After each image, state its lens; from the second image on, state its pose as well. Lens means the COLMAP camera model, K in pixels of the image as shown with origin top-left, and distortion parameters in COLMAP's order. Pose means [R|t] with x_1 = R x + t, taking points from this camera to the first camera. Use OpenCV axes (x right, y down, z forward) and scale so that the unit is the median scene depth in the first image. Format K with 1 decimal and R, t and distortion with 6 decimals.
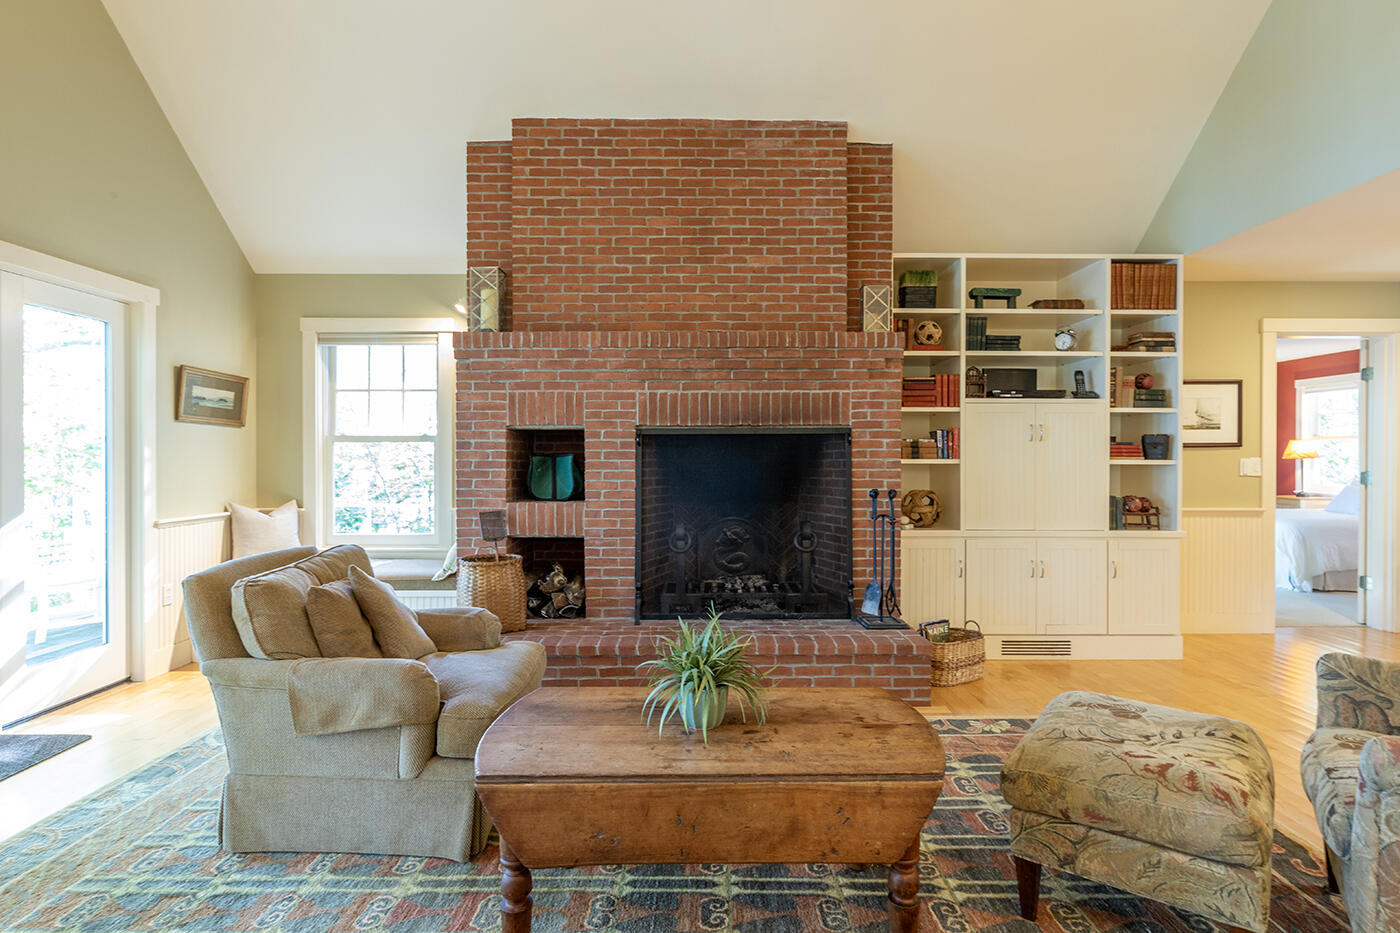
lens RADIAL K [[722.4, 0, 704.2], [0, 722.4, 462.1], [0, 0, 1]] dist [-0.003895, 0.000061]
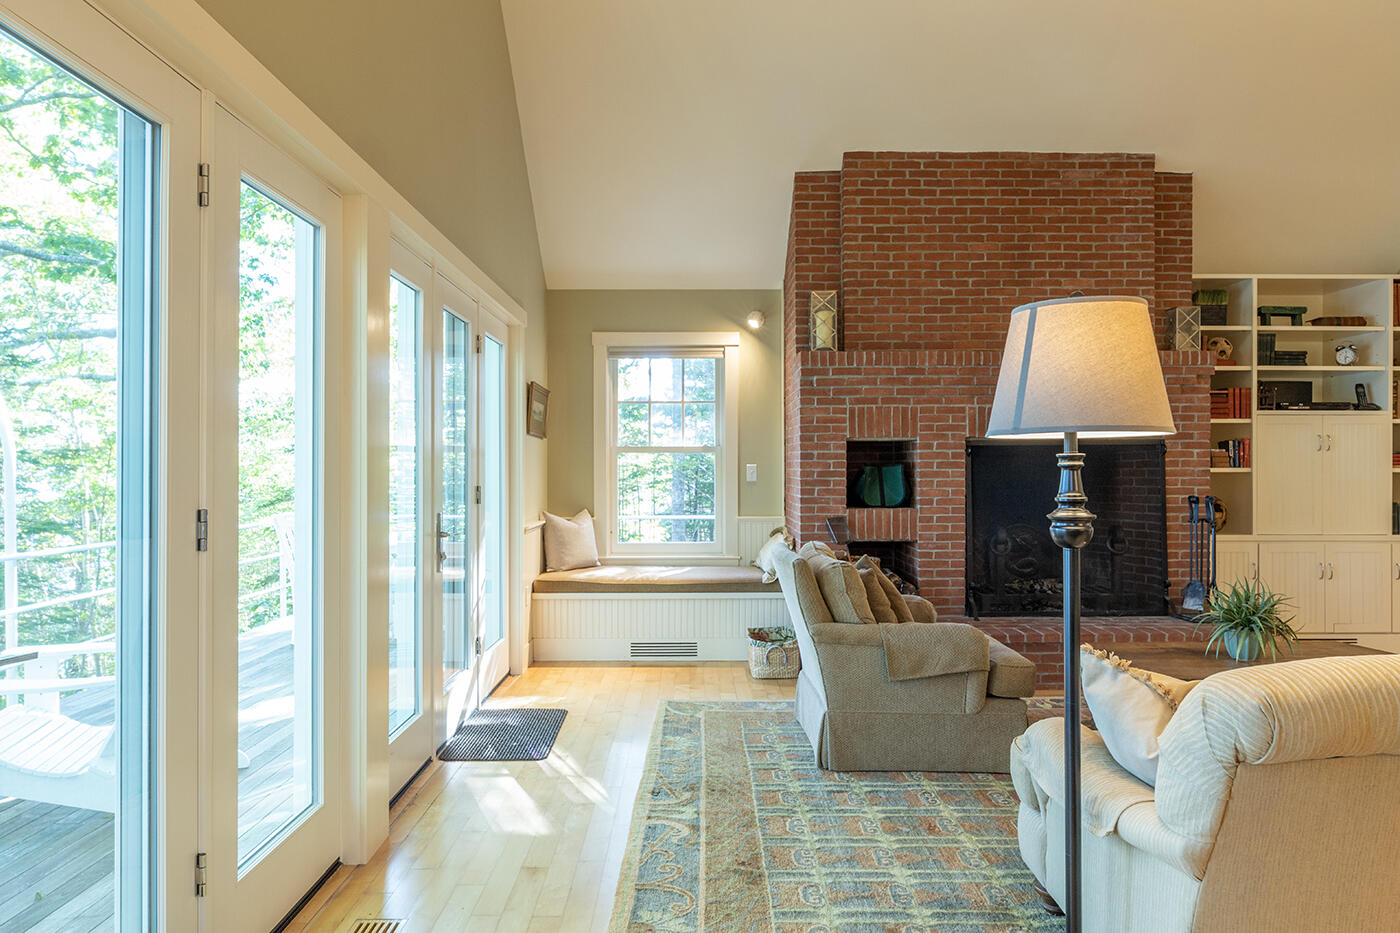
lens RADIAL K [[893.1, 0, 705.8], [0, 893.1, 471.6], [0, 0, 1]] dist [-0.003706, 0.000015]
pose [[0.999993, -0.002814, 0.002521, -0.474489], [0.002819, 0.999994, -0.001904, 0.001779], [-0.002515, 0.001911, 0.999995, -0.324715]]
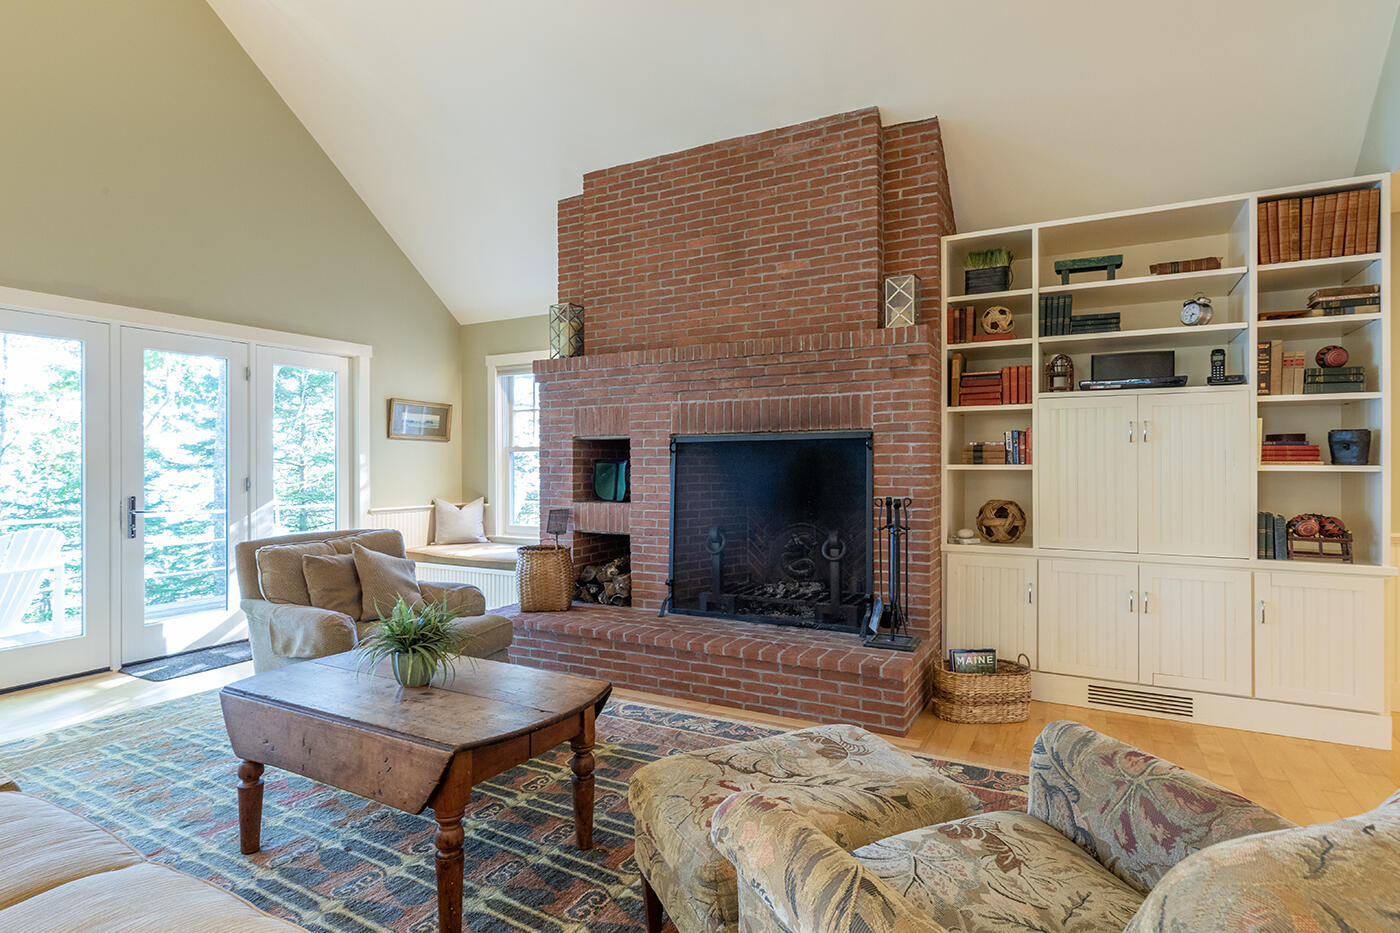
lens RADIAL K [[722.4, 0, 732.6], [0, 722.4, 465.2], [0, 0, 1]] dist [-0.003895, 0.000061]
pose [[0.876587, -0.001441, -0.481242, 0.499498], [-0.000403, 0.999993, -0.003729, -0.000114], [0.481244, 0.003463, 0.876580, 0.090110]]
